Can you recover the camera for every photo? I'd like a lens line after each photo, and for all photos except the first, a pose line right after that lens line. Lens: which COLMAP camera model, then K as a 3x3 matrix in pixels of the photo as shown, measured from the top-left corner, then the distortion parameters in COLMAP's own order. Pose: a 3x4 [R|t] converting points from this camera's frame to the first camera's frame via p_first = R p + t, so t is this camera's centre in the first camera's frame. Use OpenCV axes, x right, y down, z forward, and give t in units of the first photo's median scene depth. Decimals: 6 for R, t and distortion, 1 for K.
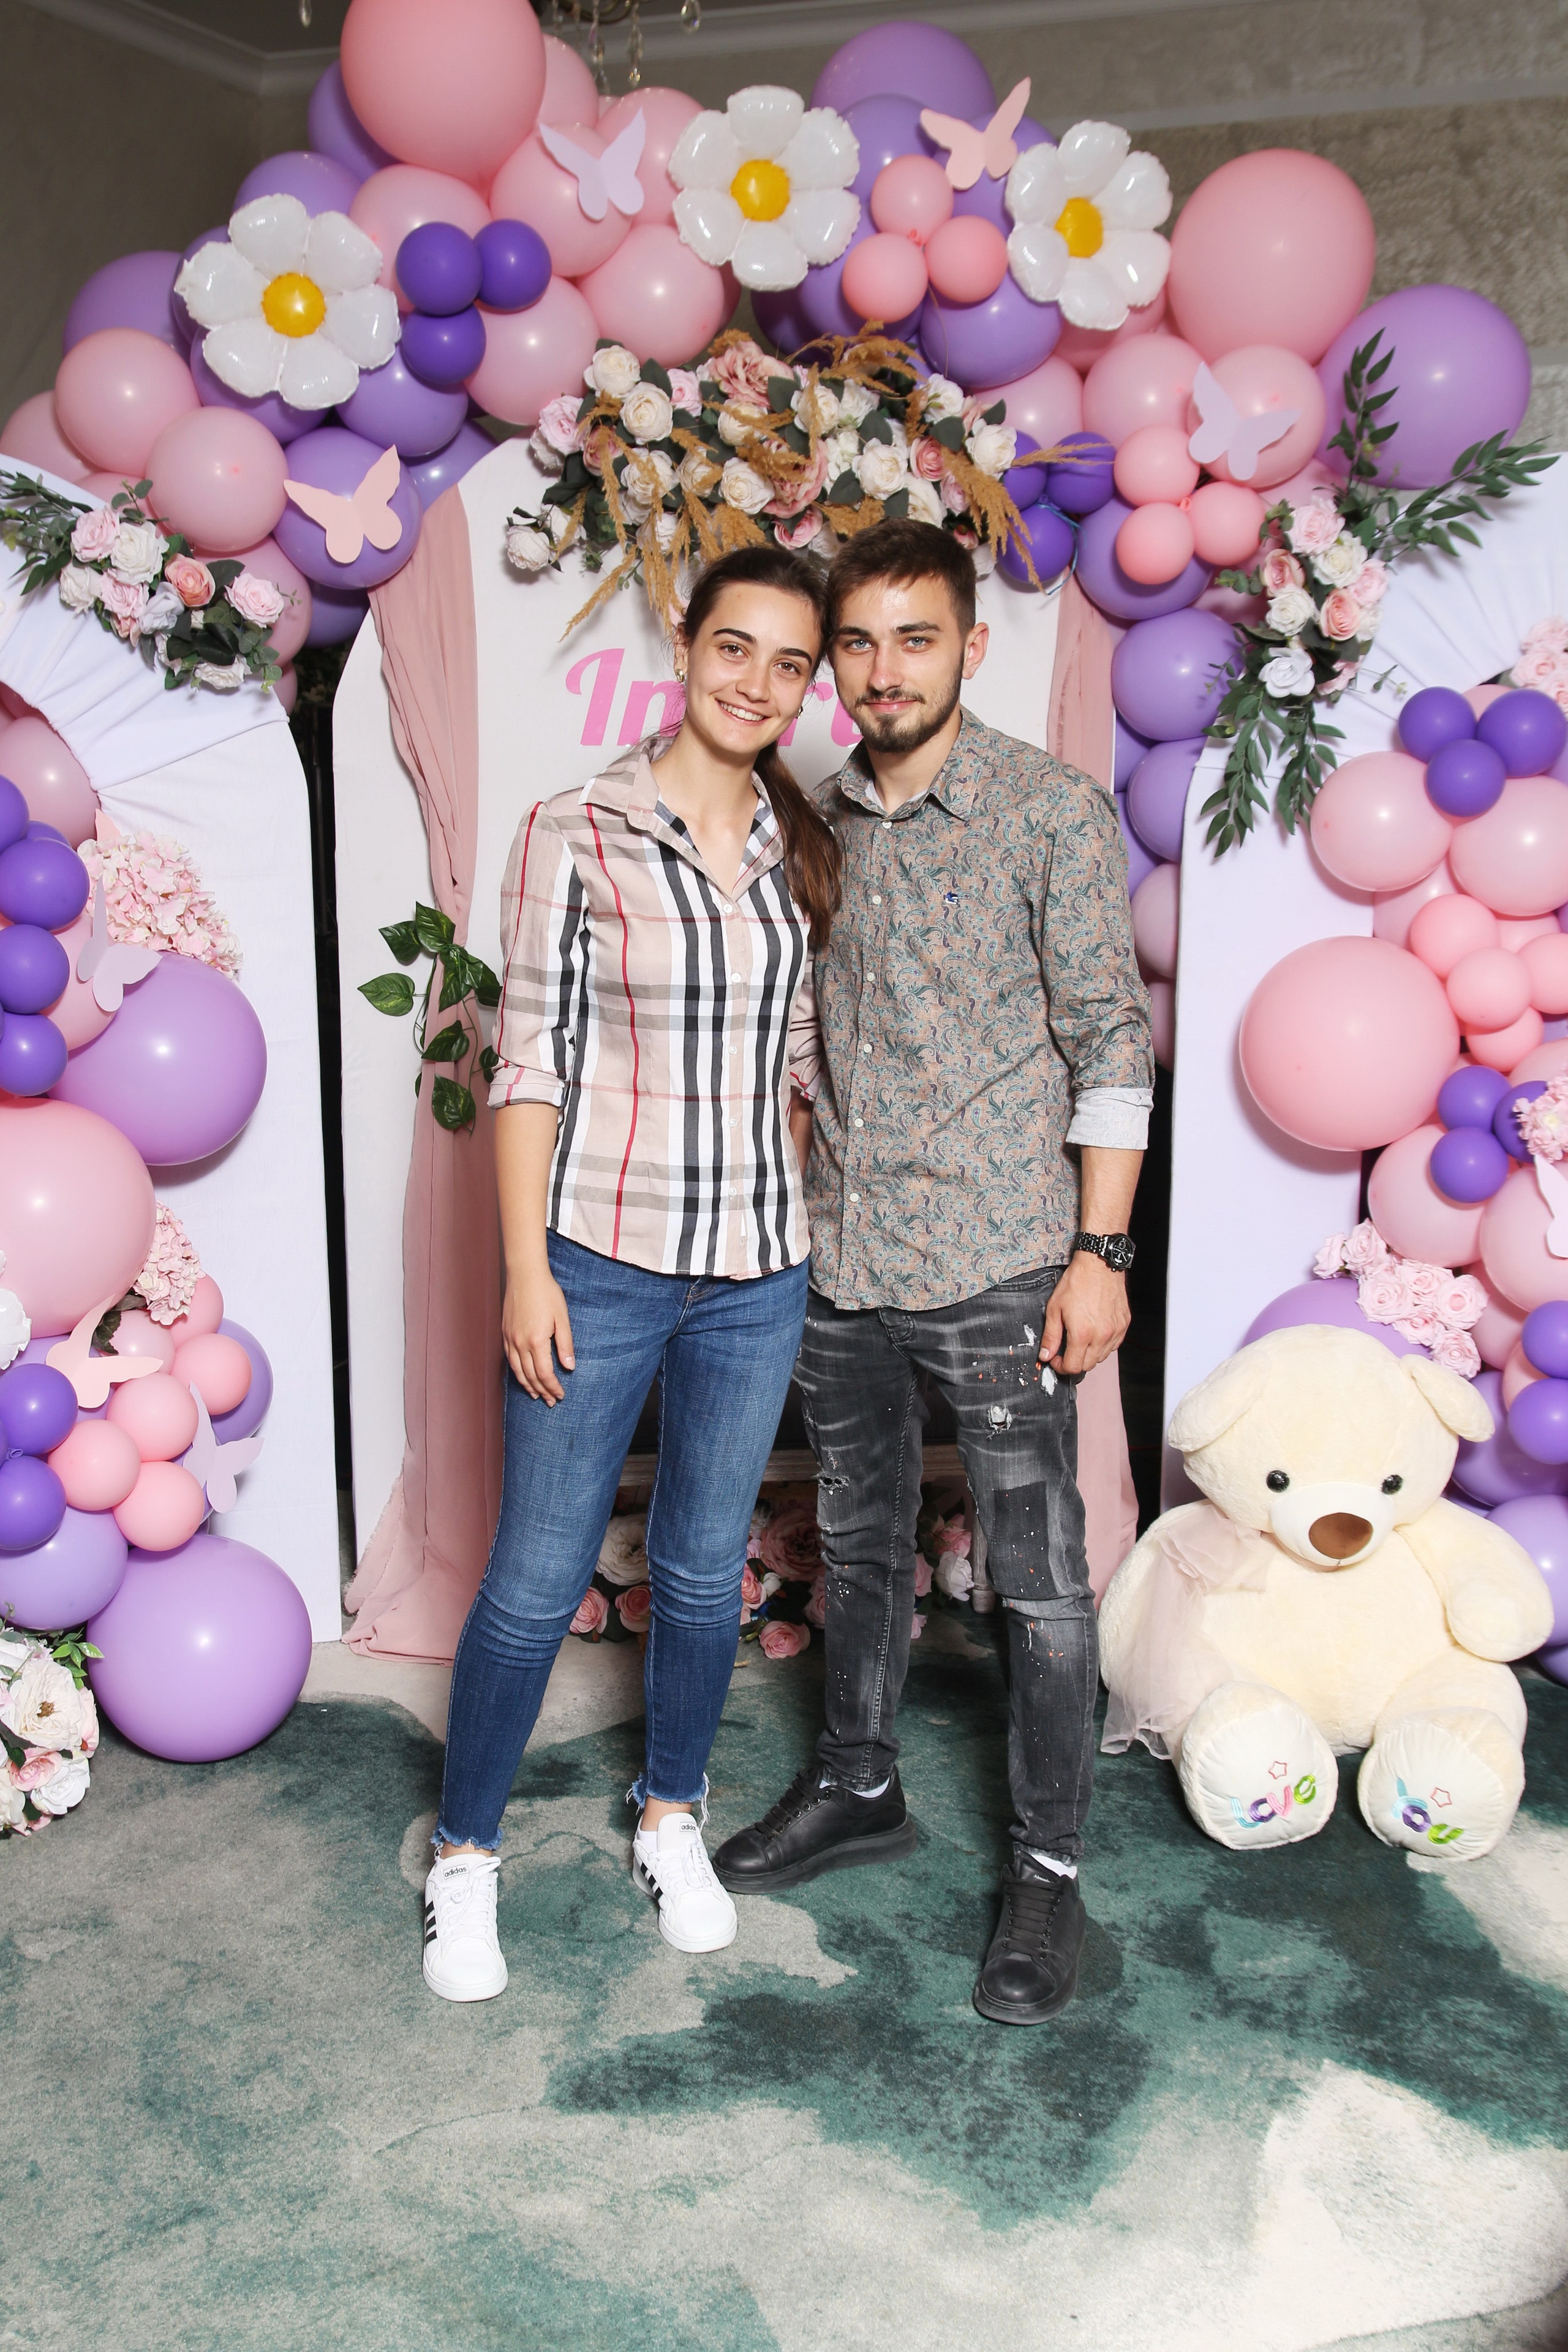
lens RADIAL K [[2577.2, 0, 764.1], [0, 2577.2, 1165.9], [0, 0, 1]] dist [0.006412, 0.000000]
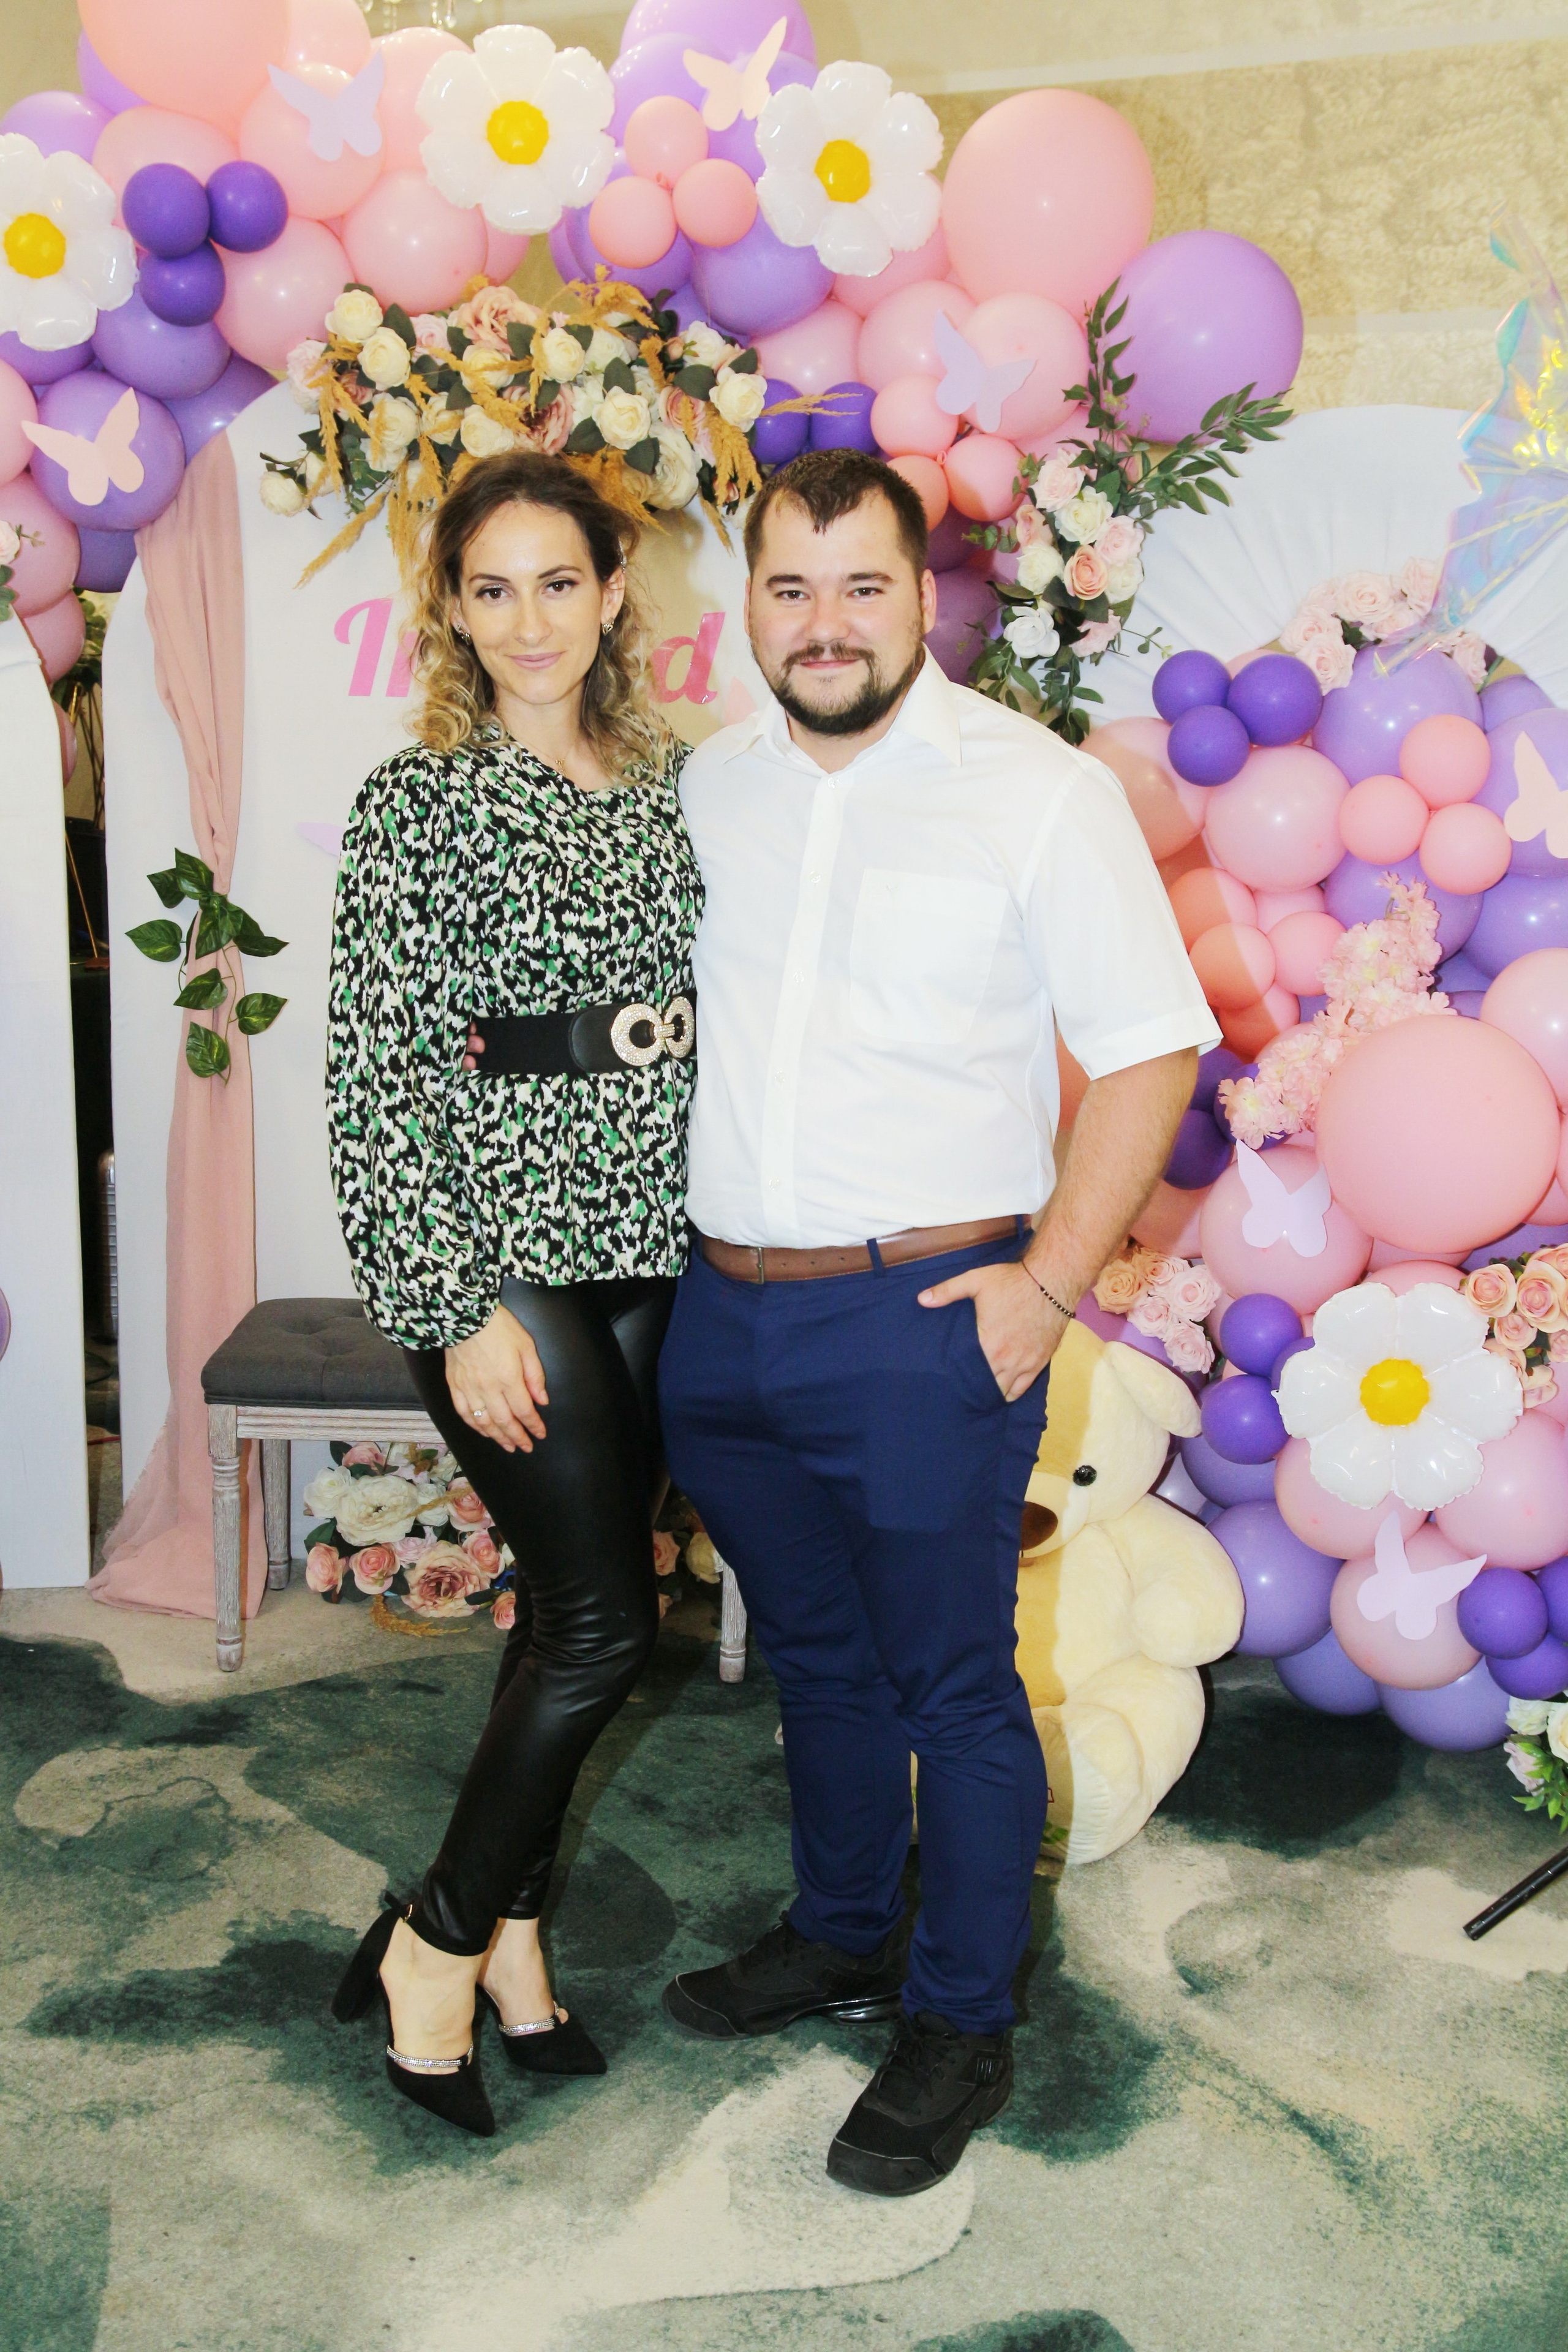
lens RADIAL K [[2749.5, 0, 794.7], [0, 2749.5, 1157.3], [0, 0, 1]] dist [0.039099, 0.000000]
pose [[0.992417, 0.040015, -0.116217, 0.244393], [-0.040759, 0.999161, -0.004031, 0.012356], [0.115959, 0.008737, 0.993216, -0.031689]]
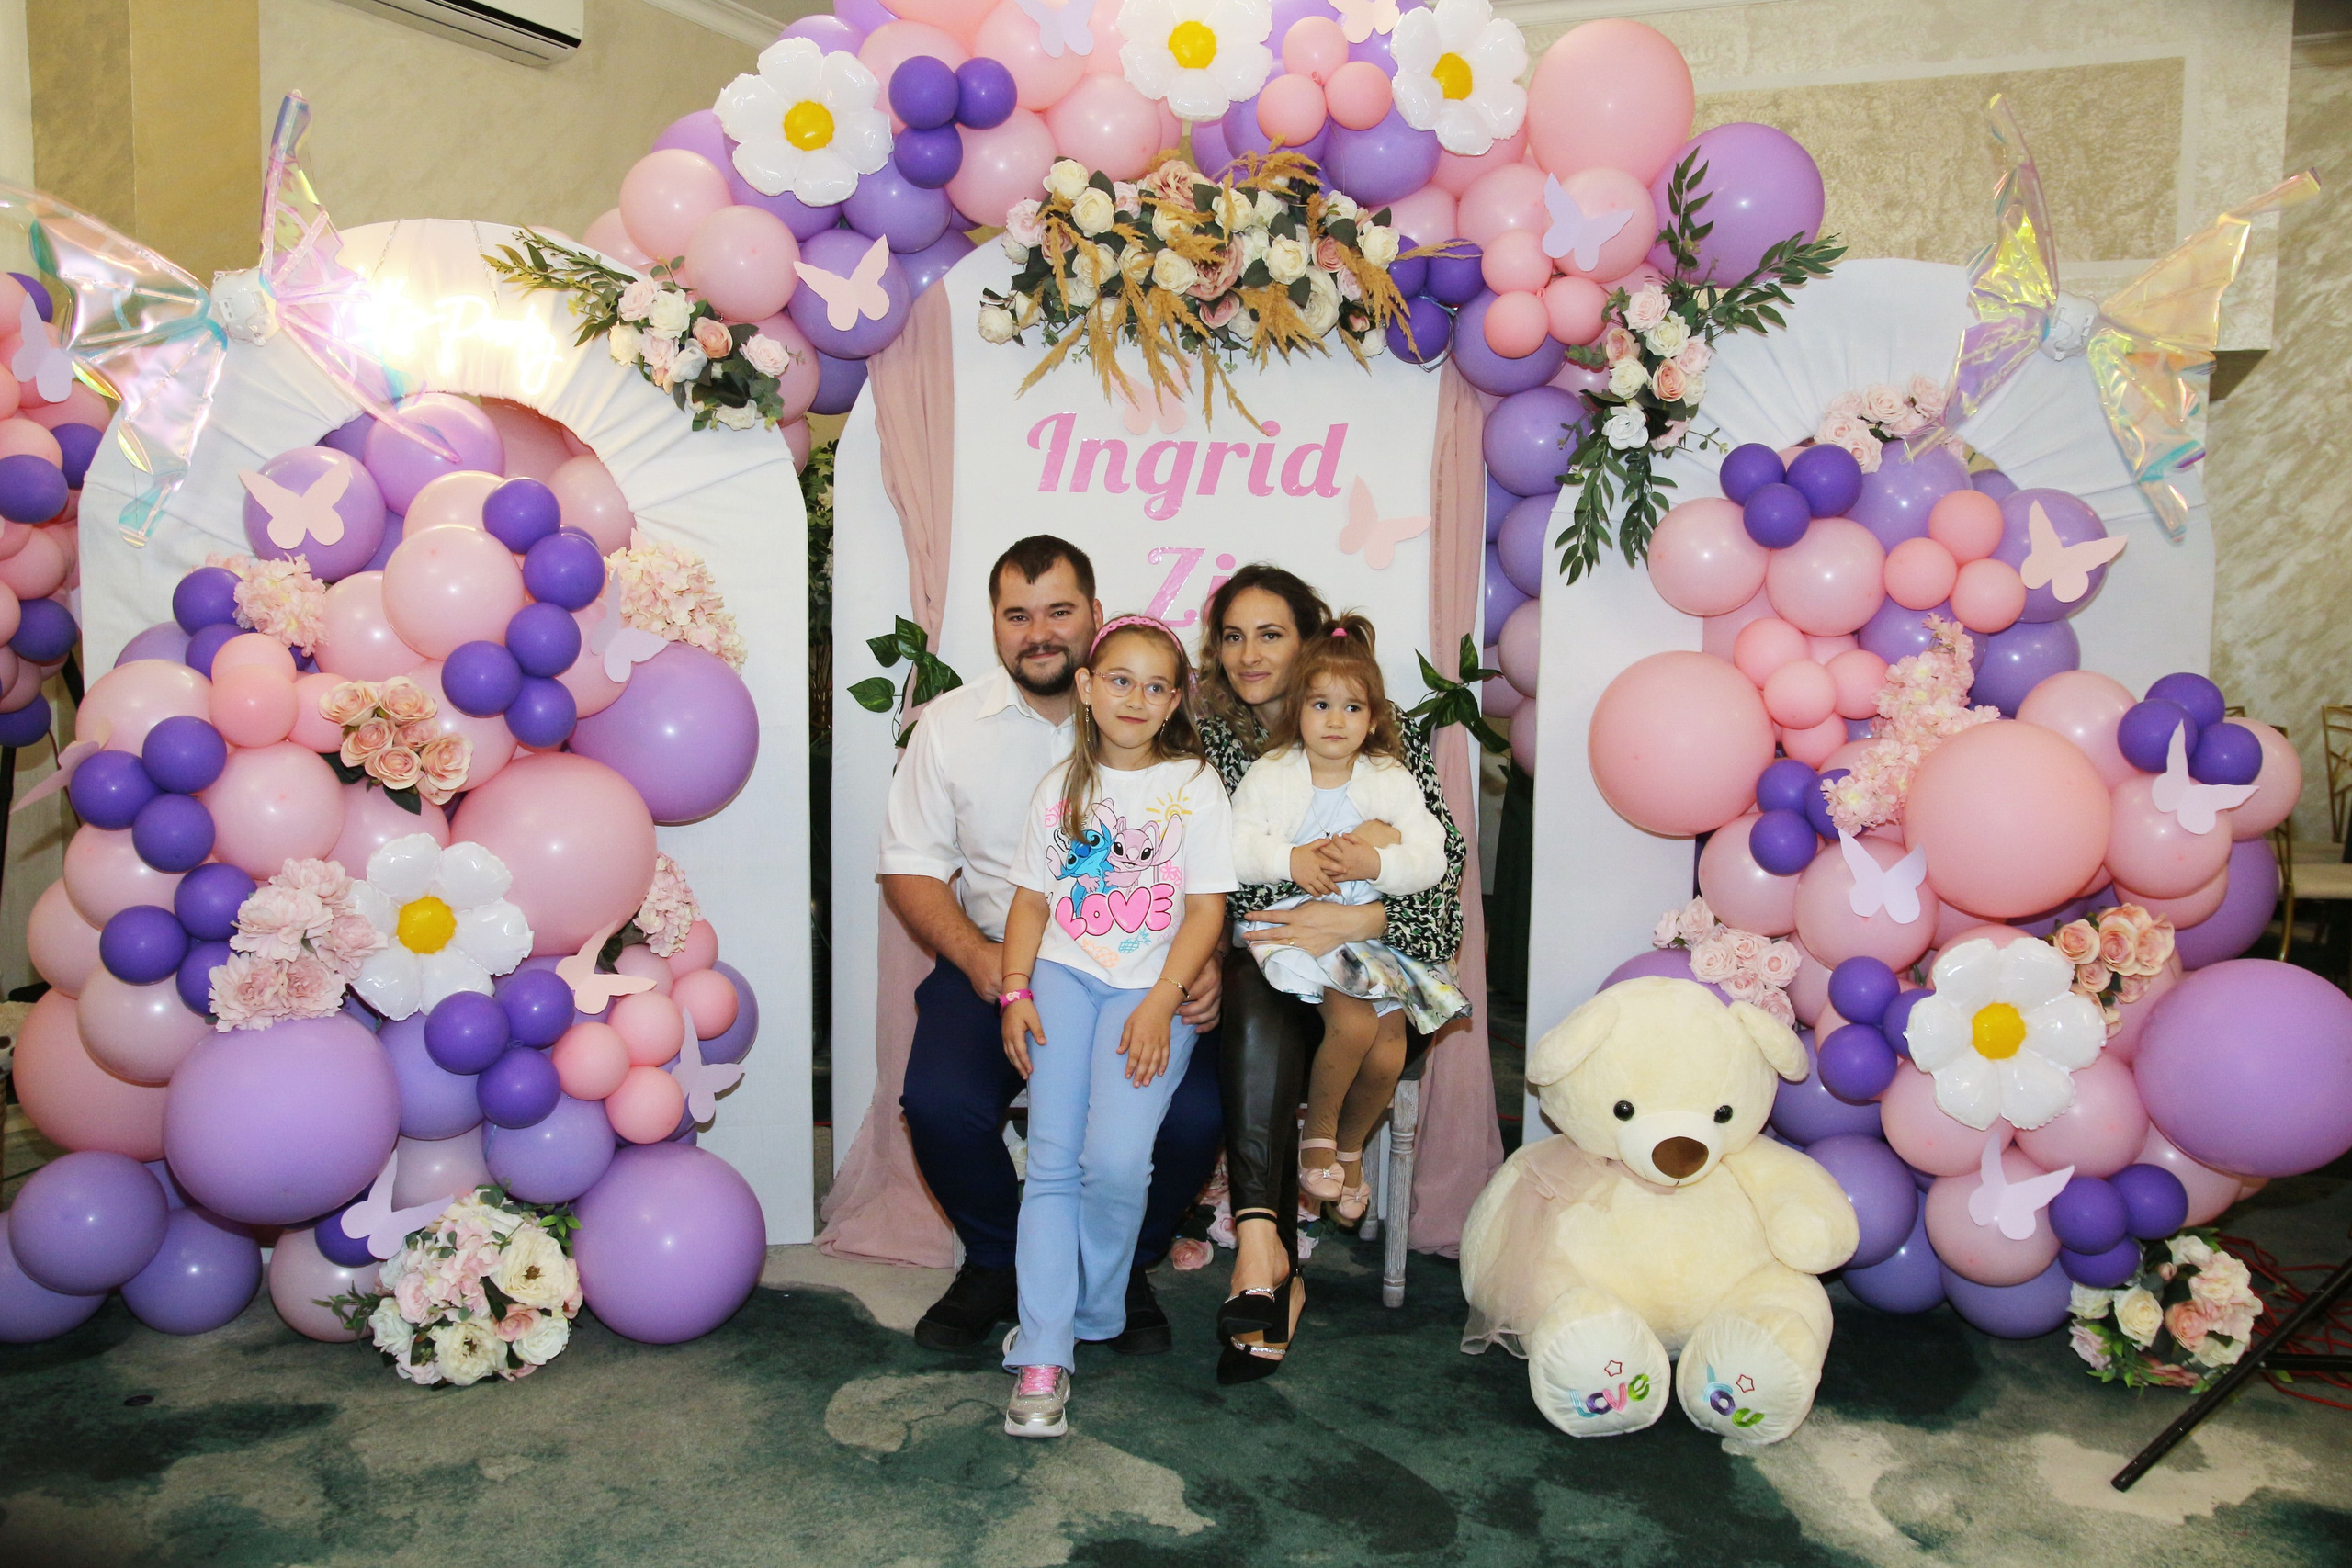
lens RADIAL K [[1999.6, 0, 1188.8], [0, 1999.6, 754.7], [0, 0, 1]] dist [-0.111556, 0.124666]
pose [[0.998704, 0.018456, -0.047432, 0.048412], [-0.023695, 0.993382, -0.112388, 0.066198], [0.045044, 0.113366, 0.992532, 0.101353]]
